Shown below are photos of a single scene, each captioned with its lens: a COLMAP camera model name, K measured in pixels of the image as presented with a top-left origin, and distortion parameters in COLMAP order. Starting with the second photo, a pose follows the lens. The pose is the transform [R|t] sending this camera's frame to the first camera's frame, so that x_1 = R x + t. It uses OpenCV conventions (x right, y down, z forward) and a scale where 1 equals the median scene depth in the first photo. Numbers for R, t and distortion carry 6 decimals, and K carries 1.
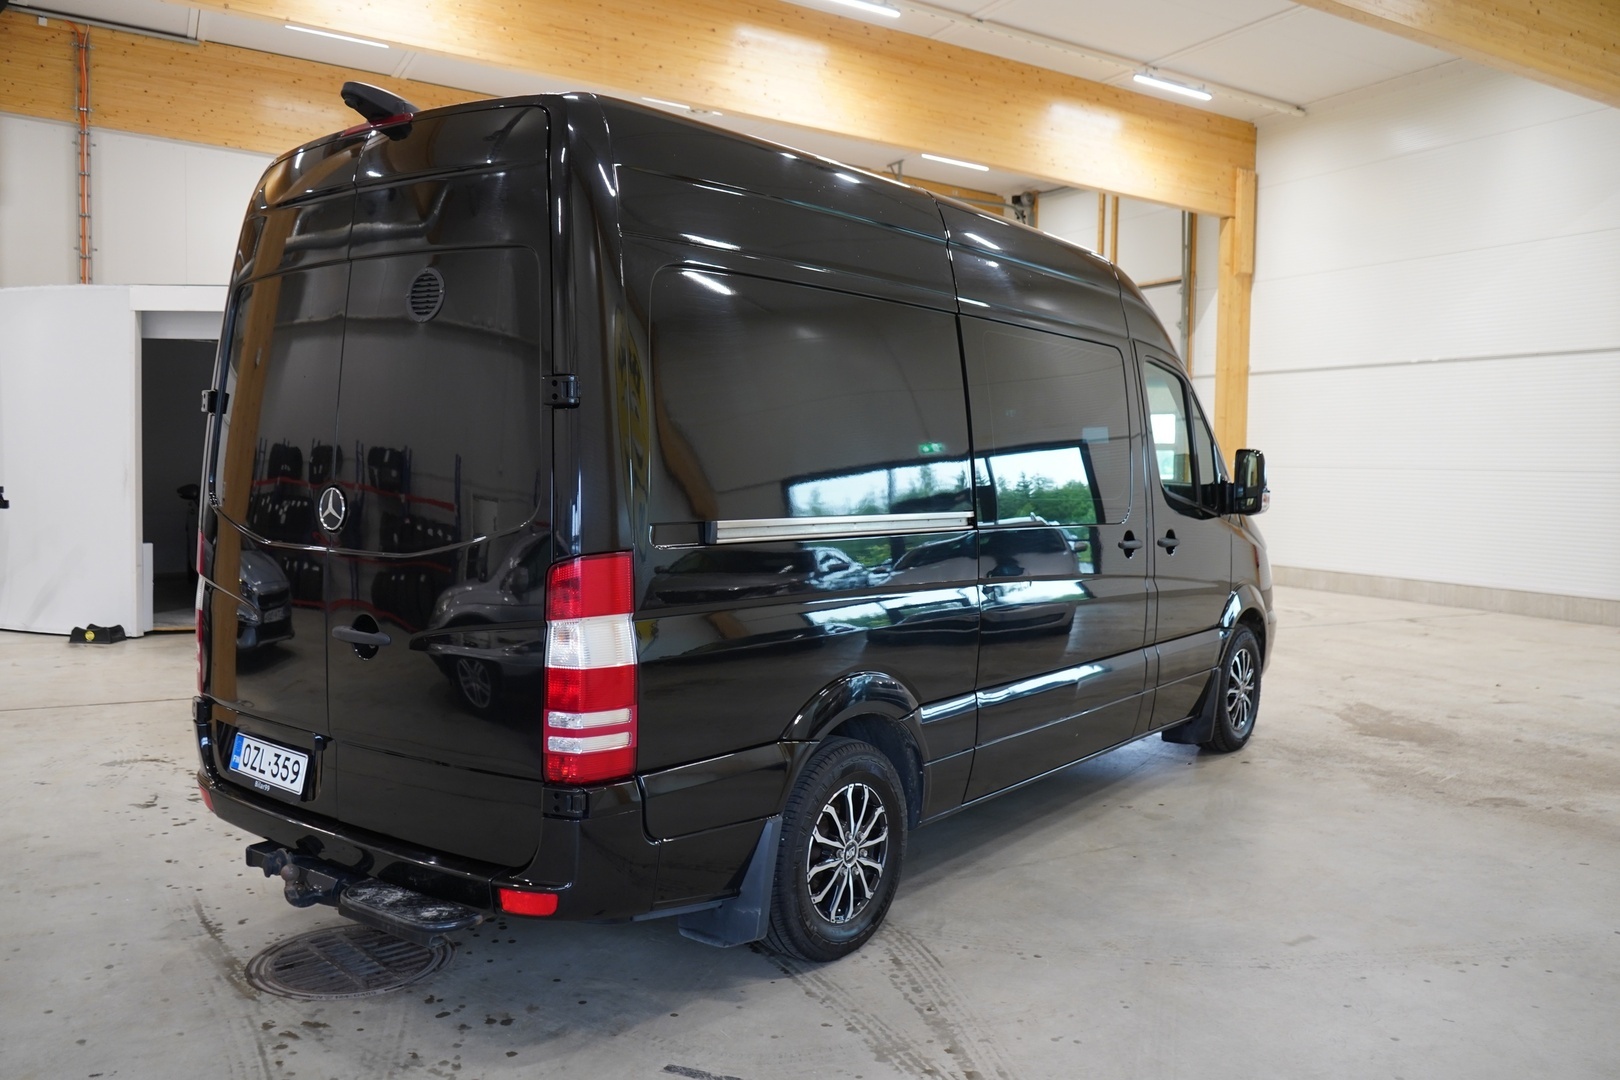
lens RADIAL K [[1309.1, 0, 808.9], [0, 1309.1, 536.0], [0, 0, 1]] dist [-0.023303, 0.020514]
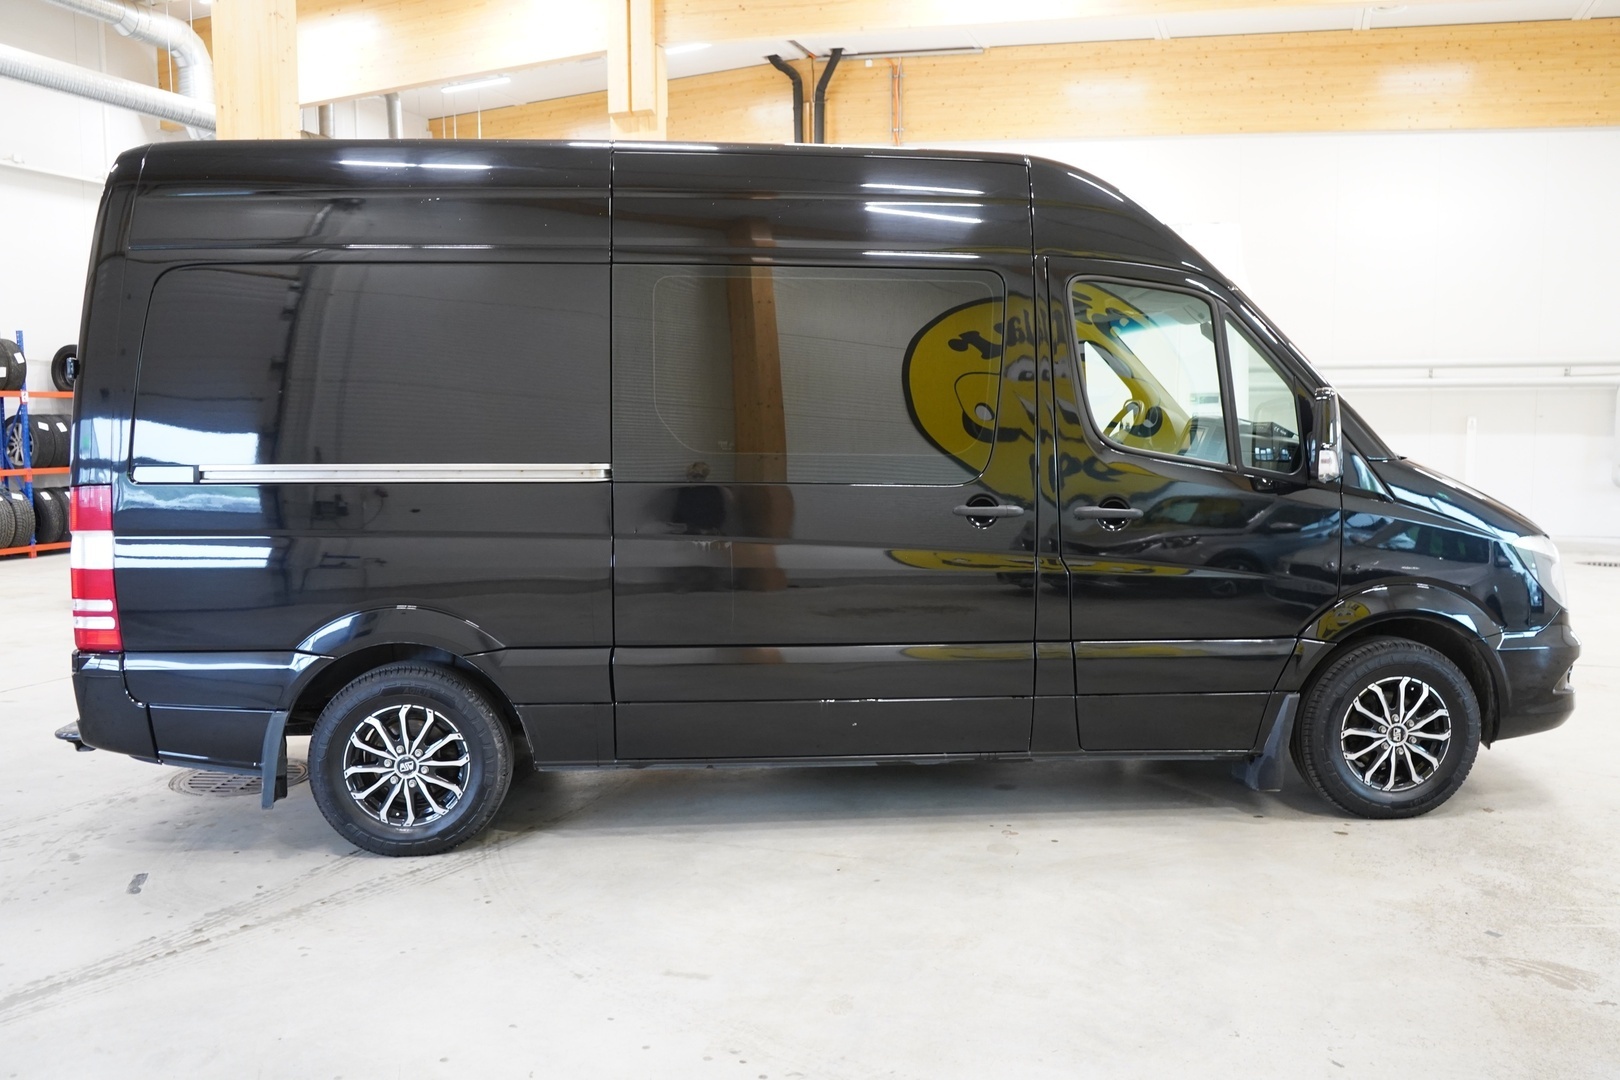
lens RADIAL K [[1309.1, 0, 796.3], [0, 1309.1, 532.9], [0, 0, 1]] dist [-0.023303, 0.020514]
pose [[0.662952, 0.050542, -0.746954, 1.102610], [-0.032632, 0.998721, 0.038616, -0.010807], [0.747950, -0.001225, 0.663754, 0.521346]]
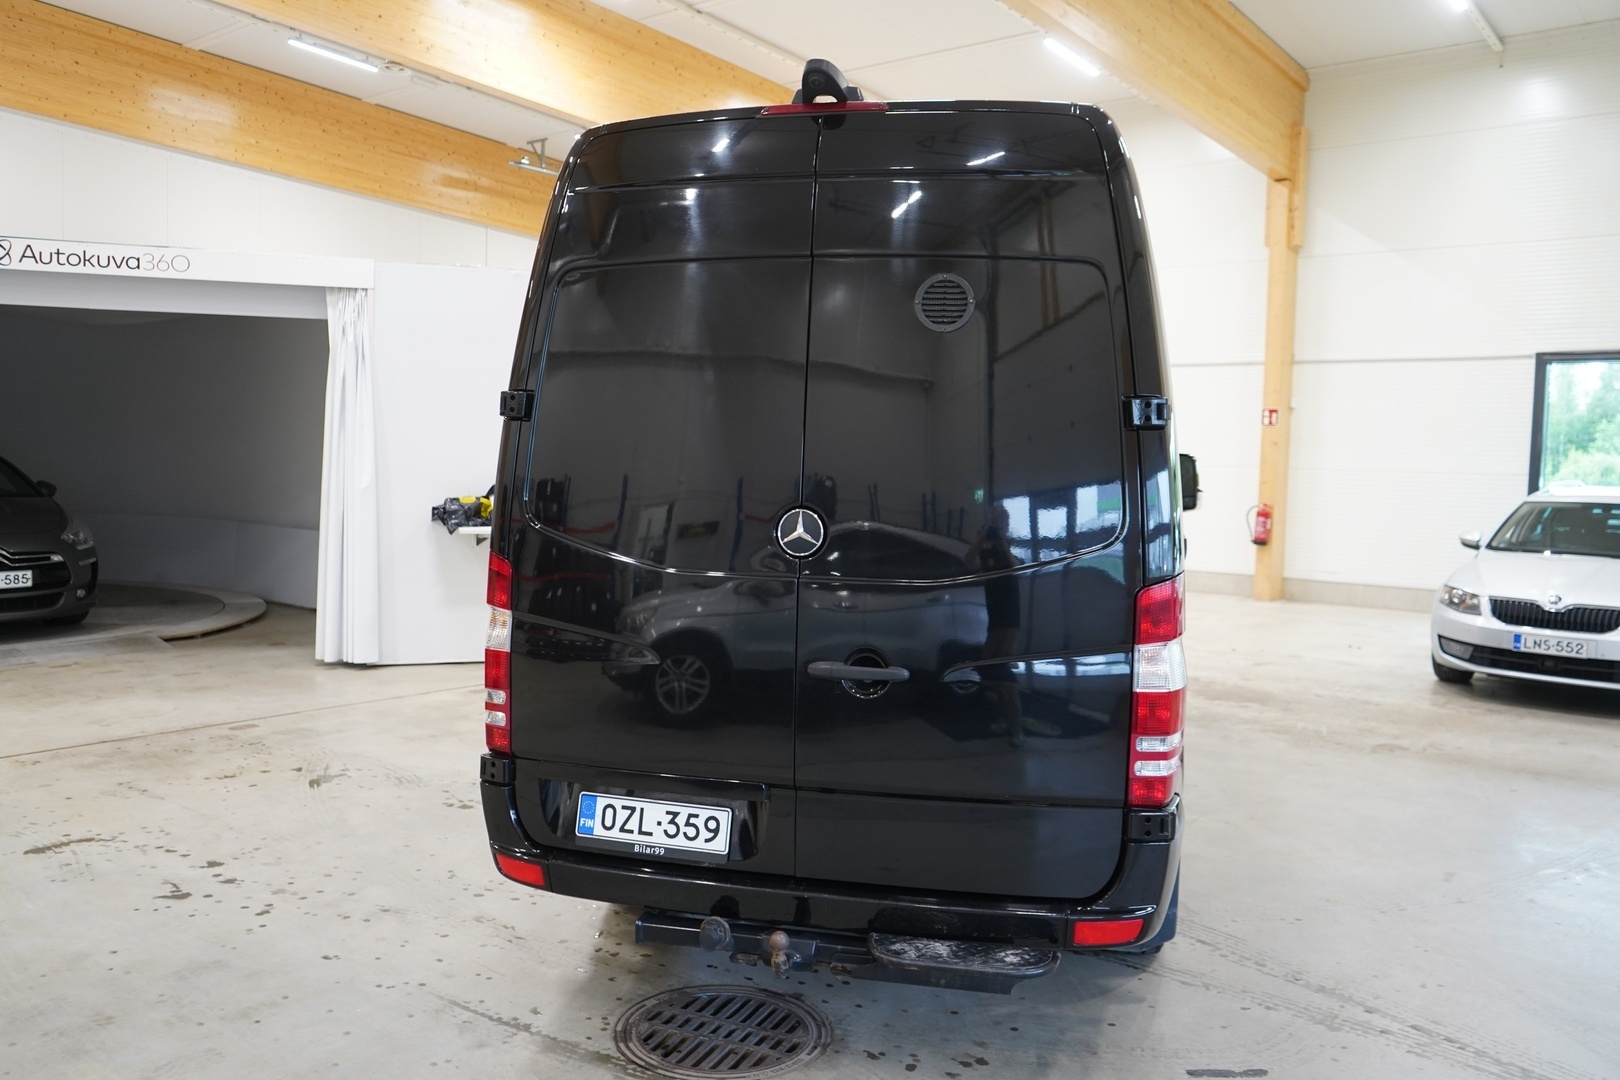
lens RADIAL K [[1309.1, 0, 811.5], [0, 1309.1, 538.6], [0, 0, 1]] dist [-0.023303, 0.020514]
pose [[0.914693, -0.021244, 0.403591, -0.663281], [0.015298, 0.999722, 0.017953, -0.030130], [-0.403860, -0.010247, 0.914763, 0.157682]]
